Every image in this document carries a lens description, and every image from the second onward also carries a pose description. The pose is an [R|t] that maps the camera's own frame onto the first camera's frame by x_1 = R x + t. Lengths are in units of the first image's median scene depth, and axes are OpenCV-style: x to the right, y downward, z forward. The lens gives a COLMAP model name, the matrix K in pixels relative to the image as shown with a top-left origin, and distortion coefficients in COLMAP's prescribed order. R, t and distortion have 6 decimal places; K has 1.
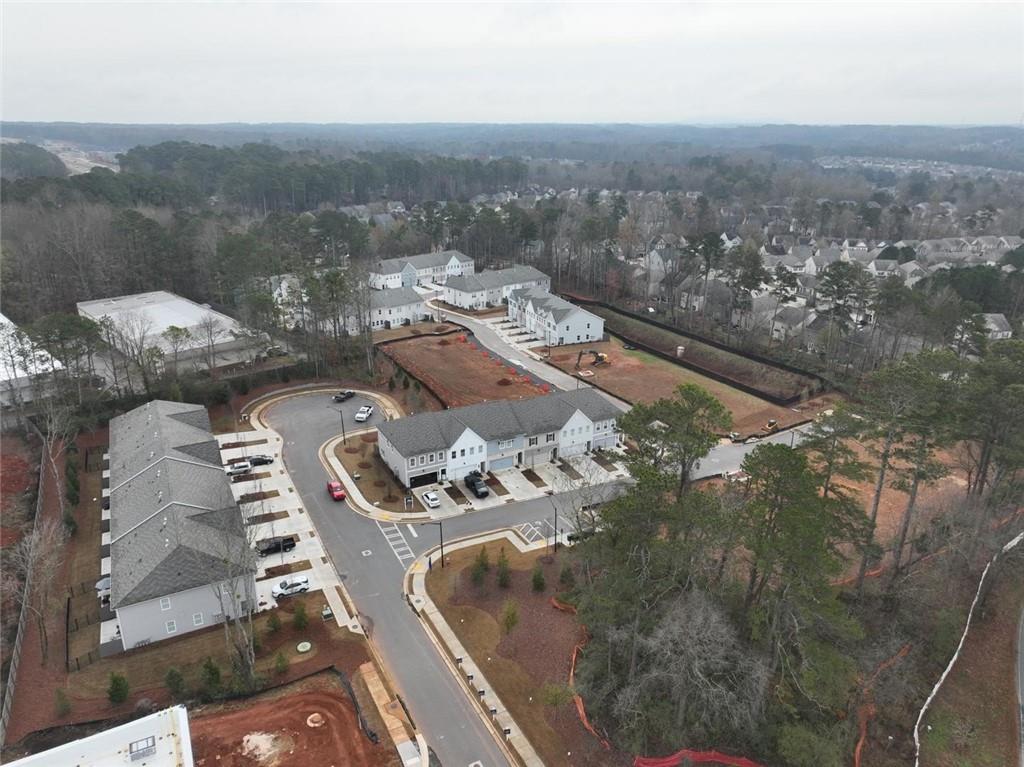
lens RADIAL K [[704.2, 0, 512.0], [0, 704.2, 383.5], [0, 0, 1]] dist [-0.002008, -0.000127]
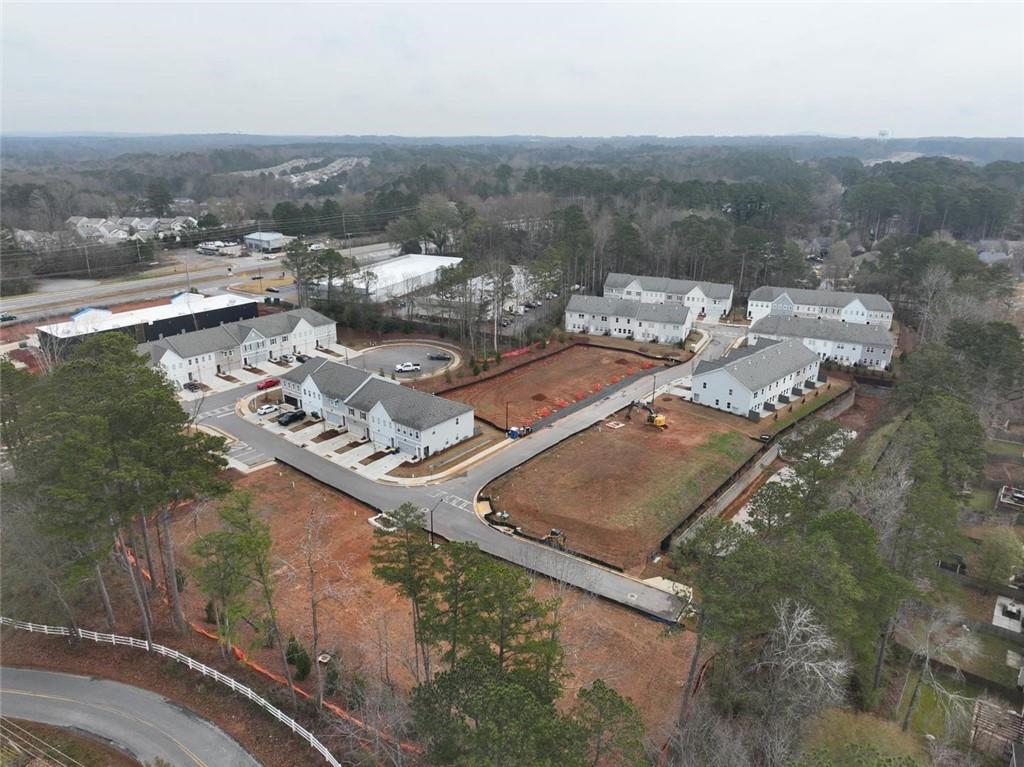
lens RADIAL K [[704.2, 0, 512.0], [0, 704.2, 383.5], [0, 0, 1]] dist [-0.002008, -0.000127]
pose [[0.405383, 0.302243, -0.862736, 0.878269], [-0.320280, 0.930900, 0.175629, -0.193417], [0.856204, 0.205120, 0.474174, 0.536446]]
